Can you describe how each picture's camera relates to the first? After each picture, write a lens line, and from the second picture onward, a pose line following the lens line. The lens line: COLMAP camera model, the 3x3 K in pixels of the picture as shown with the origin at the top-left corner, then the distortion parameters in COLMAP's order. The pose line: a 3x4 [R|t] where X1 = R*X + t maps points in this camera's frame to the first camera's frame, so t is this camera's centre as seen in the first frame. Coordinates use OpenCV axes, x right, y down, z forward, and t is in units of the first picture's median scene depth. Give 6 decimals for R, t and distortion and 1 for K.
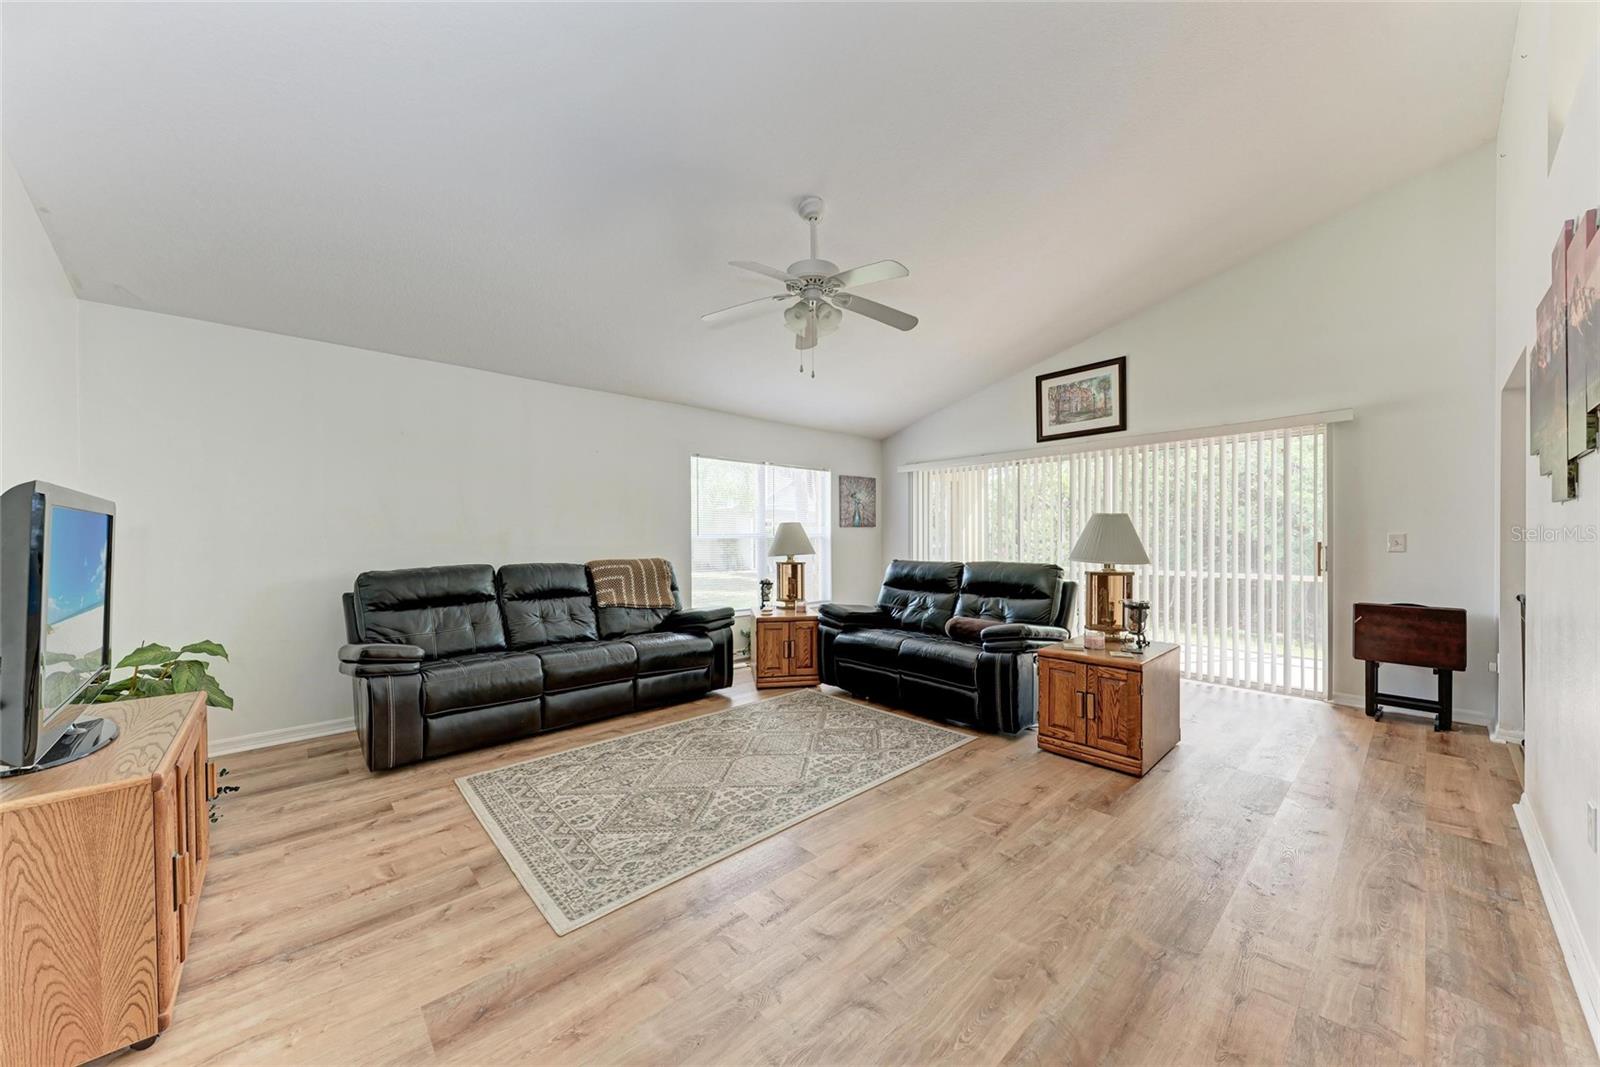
lens RADIAL K [[567.8, 0, 808.9], [0, 567.8, 536.9], [0, 0, 1]] dist [0.009711, -0.003269]
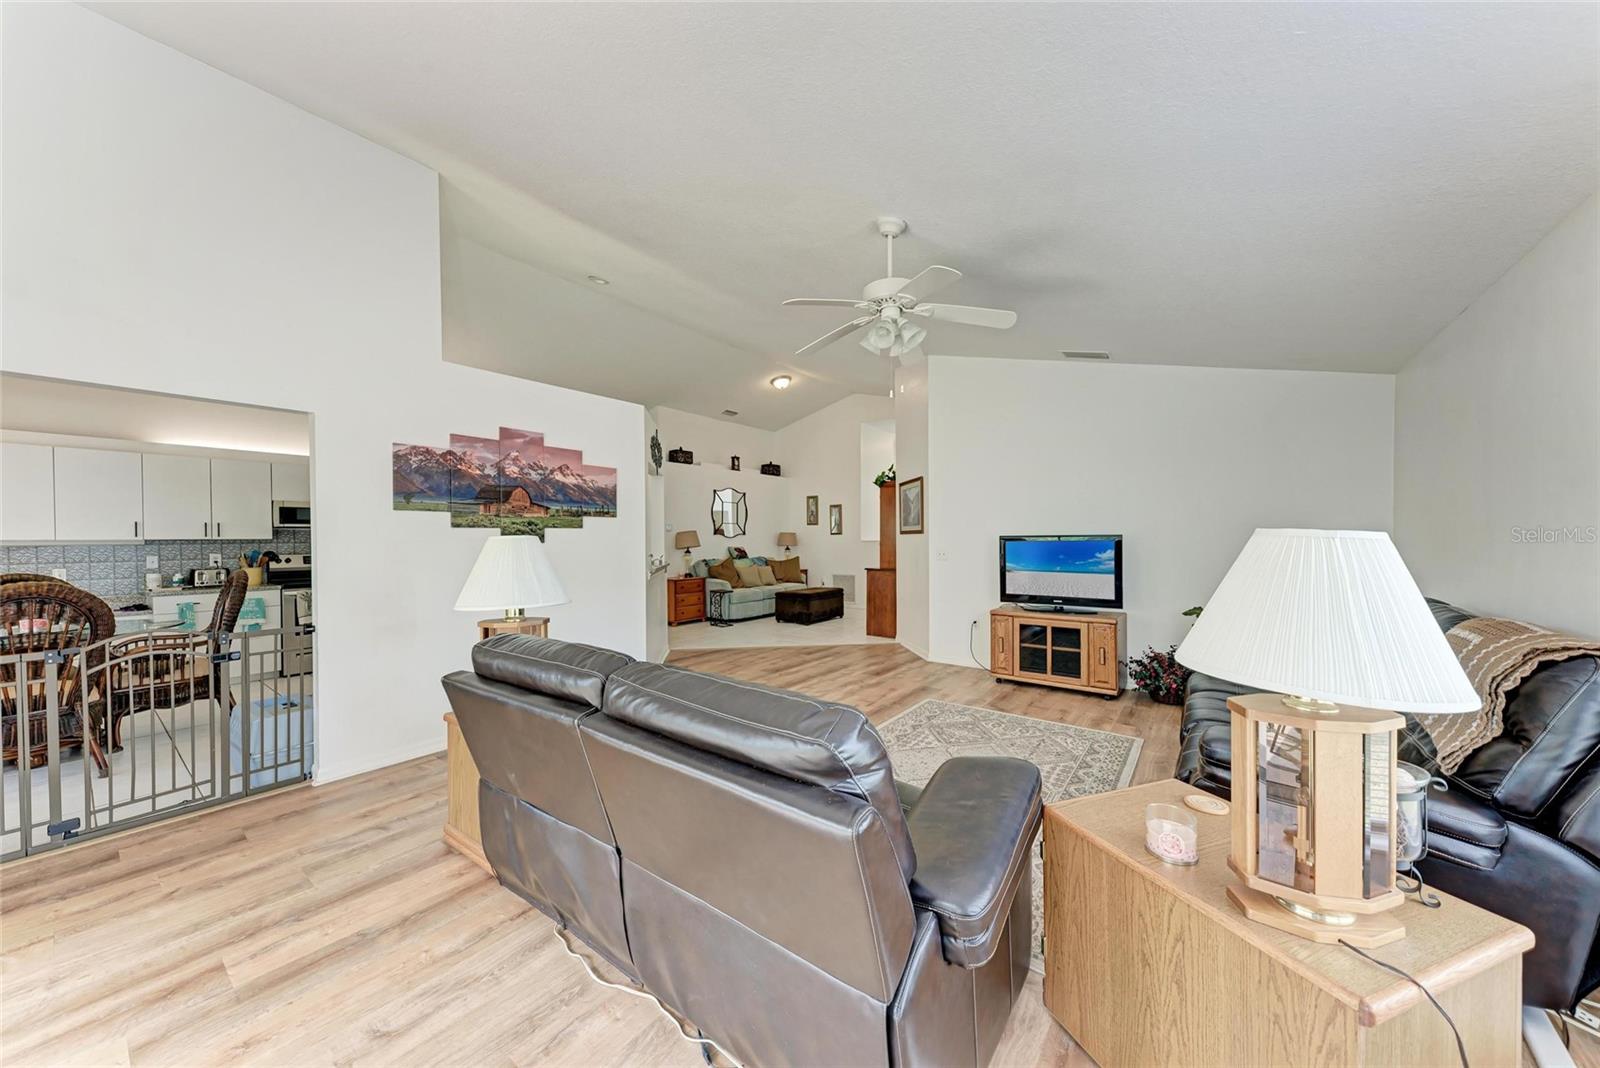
lens RADIAL K [[549.7, 0, 811.4], [0, 549.7, 546.1], [0, 0, 1]] dist [0.014739, -0.001341]
pose [[-0.982724, 0.015663, -0.184412, 0.258309], [0.013296, 0.999813, 0.014063, -0.030228], [0.184598, 0.011368, -0.982748, 1.548546]]
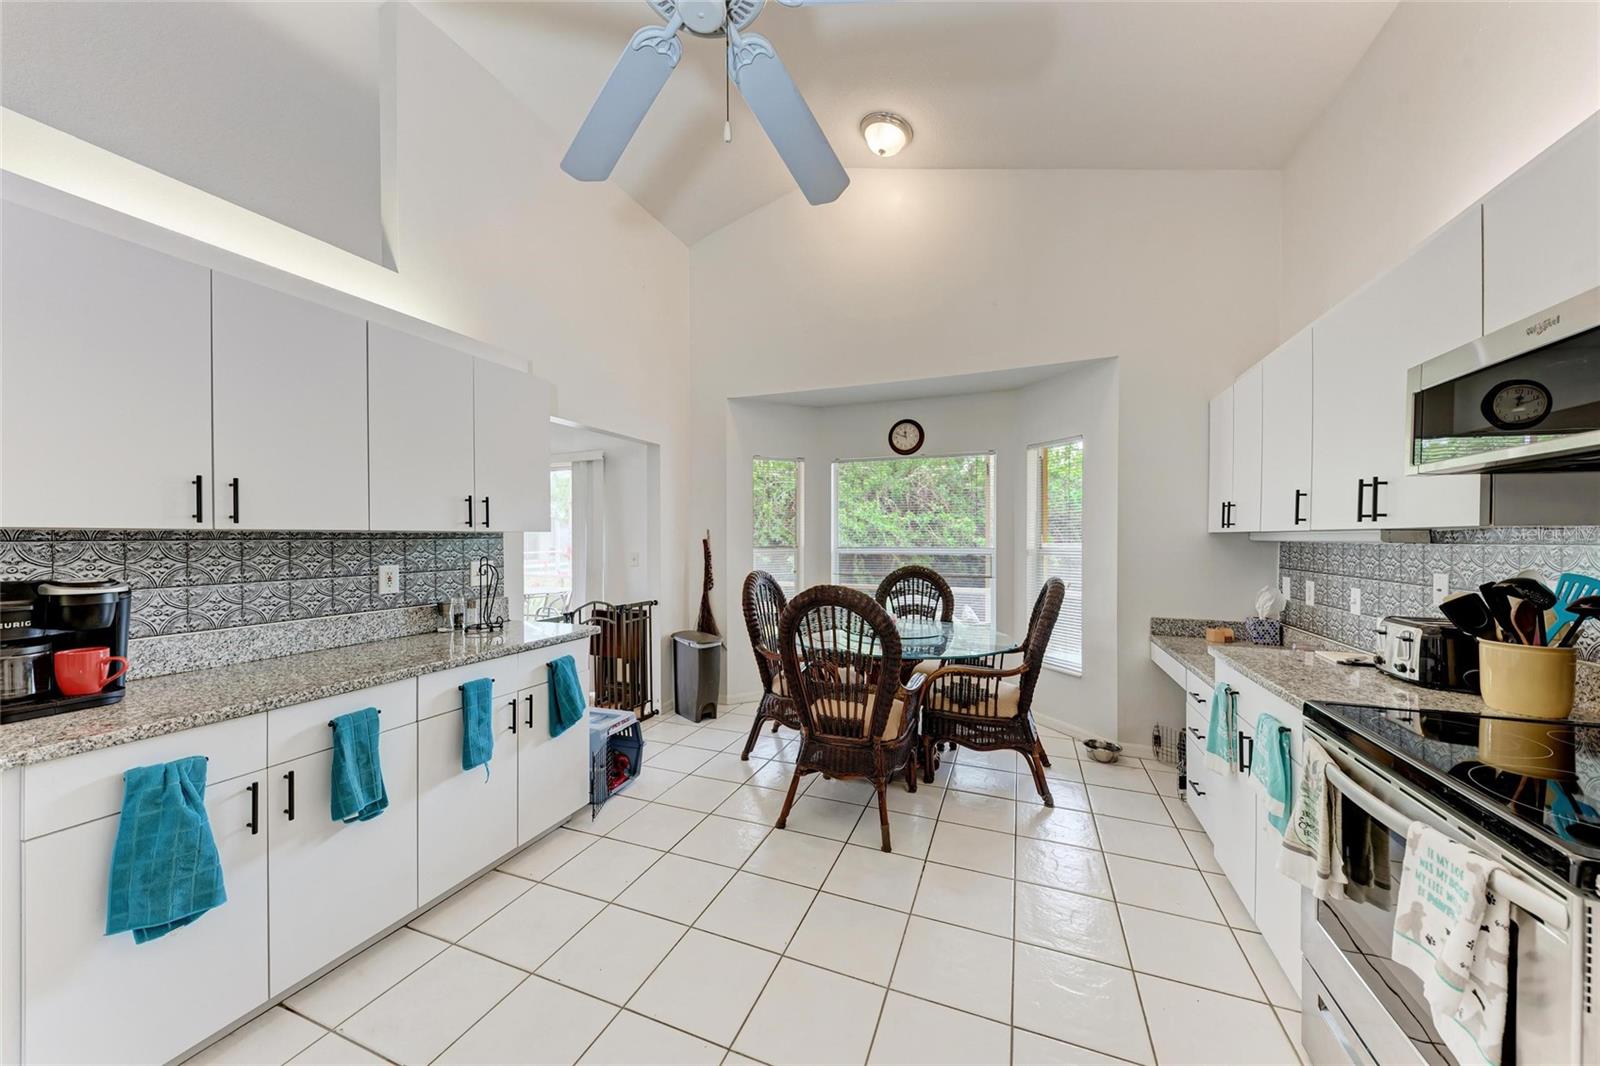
lens RADIAL K [[549.7, 0, 796.9], [0, 549.7, 537.9], [0, 0, 1]] dist [0.014739, -0.001341]
pose [[0.906268, 0.002817, 0.422694, 0.842911], [-0.003333, 0.999994, 0.000480, -0.038536], [-0.422690, -0.001844, 0.906272, -0.249061]]
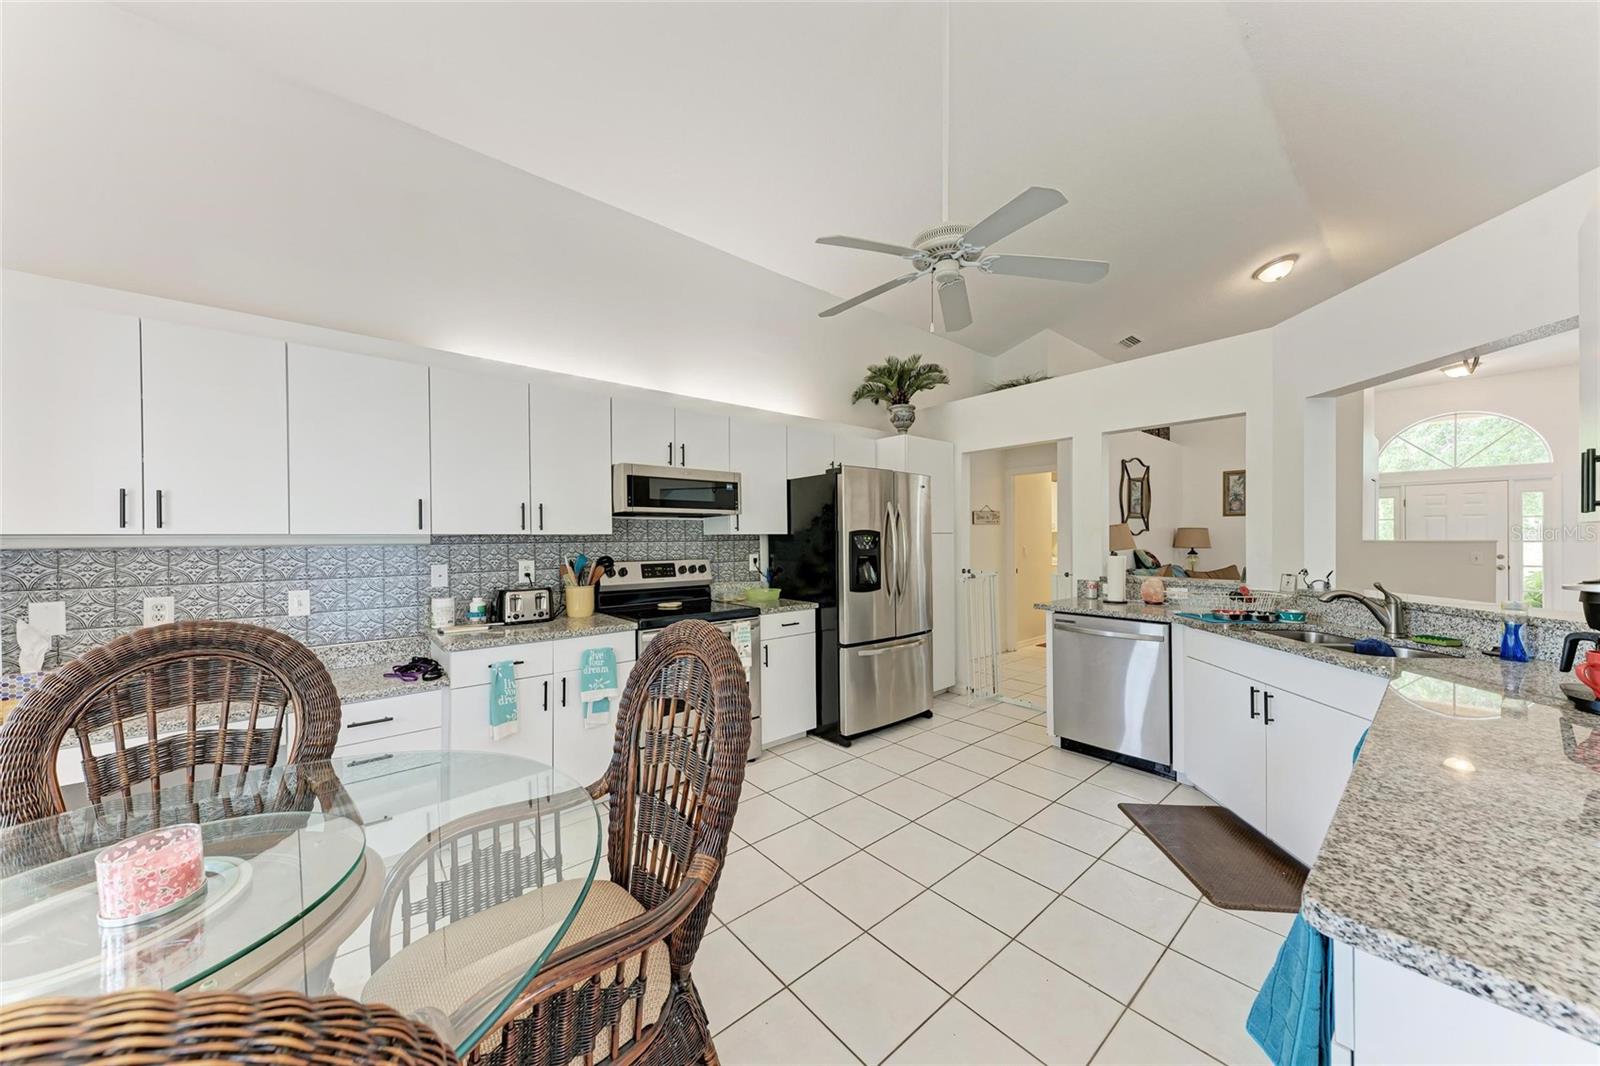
lens RADIAL K [[549.7, 0, 812.2], [0, 549.7, 542.4], [0, 0, 1]] dist [0.014739, -0.001341]
pose [[-0.999279, 0.009880, 0.036663, 1.049453], [0.010140, 0.999925, 0.006914, -0.037791], [-0.036592, 0.007281, -0.999304, 0.645920]]
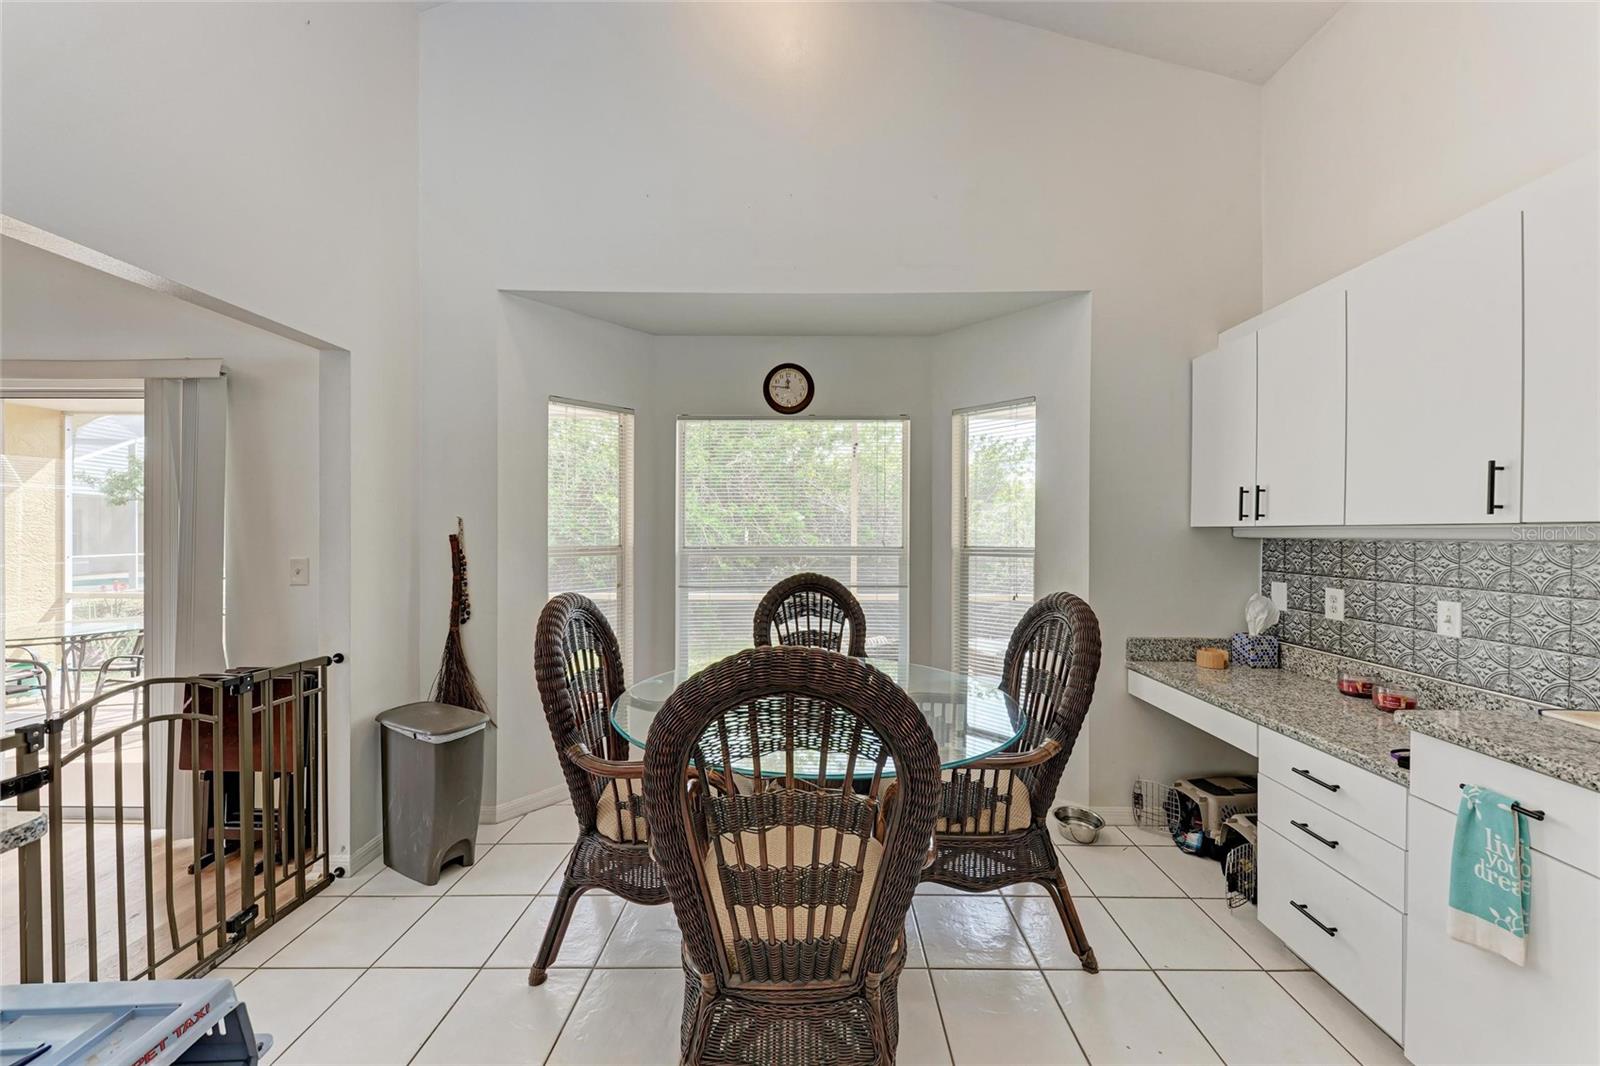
lens RADIAL K [[567.8, 0, 810.2], [0, 567.8, 531.2], [0, 0, 1]] dist [0.009711, -0.003269]
pose [[0.684417, 0.006867, 0.729058, 0.952330], [-0.005989, 0.999975, -0.003797, -0.038147], [-0.729066, -0.001768, 0.684441, 0.104353]]
